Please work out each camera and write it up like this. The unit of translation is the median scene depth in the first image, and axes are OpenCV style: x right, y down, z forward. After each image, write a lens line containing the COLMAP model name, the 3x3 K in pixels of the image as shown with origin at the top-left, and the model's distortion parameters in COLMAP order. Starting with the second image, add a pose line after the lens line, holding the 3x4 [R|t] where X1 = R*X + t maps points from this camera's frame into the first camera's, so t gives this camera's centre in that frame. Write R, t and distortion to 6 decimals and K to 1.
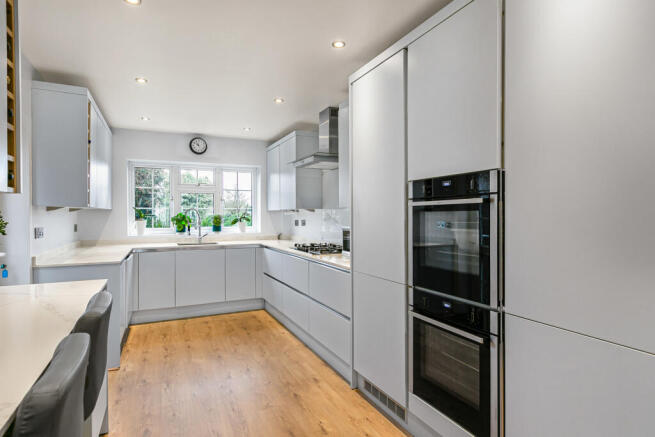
lens RADIAL K [[357.6, 0, 326.4], [0, 357.6, 217.6], [0, 0, 1]] dist [0.003158, -0.000090]
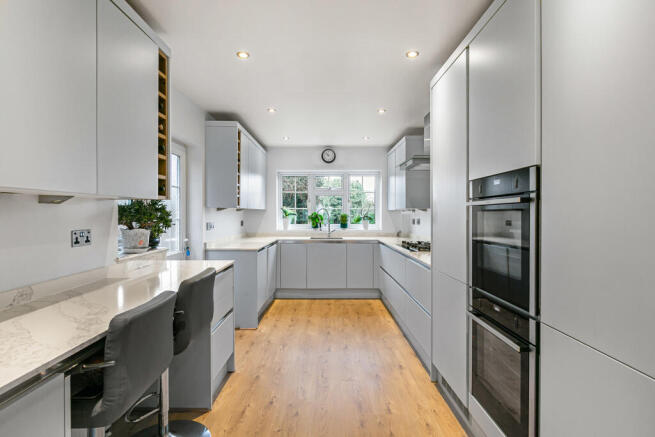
lens RADIAL K [[330.6, 0, 327.5], [0, 330.6, 218.5], [0, 0, 1]] dist [0.002741, 0.000280]
pose [[0.906118, 0.009569, -0.422916, 0.137258], [-0.007130, 0.999948, 0.007349, -0.000361], [0.422964, -0.003644, 0.906139, 0.000650]]
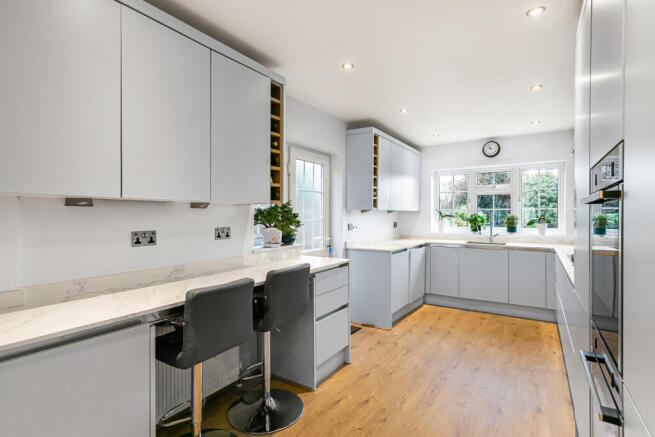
lens RADIAL K [[330.6, 0, 327.5], [0, 330.6, 218.5], [0, 0, 1]] dist [0.002741, 0.000280]
pose [[0.532240, 0.010715, -0.846526, 0.265966], [-0.009048, 0.999935, 0.006968, -0.001536], [0.846545, 0.003951, 0.532302, 0.111668]]
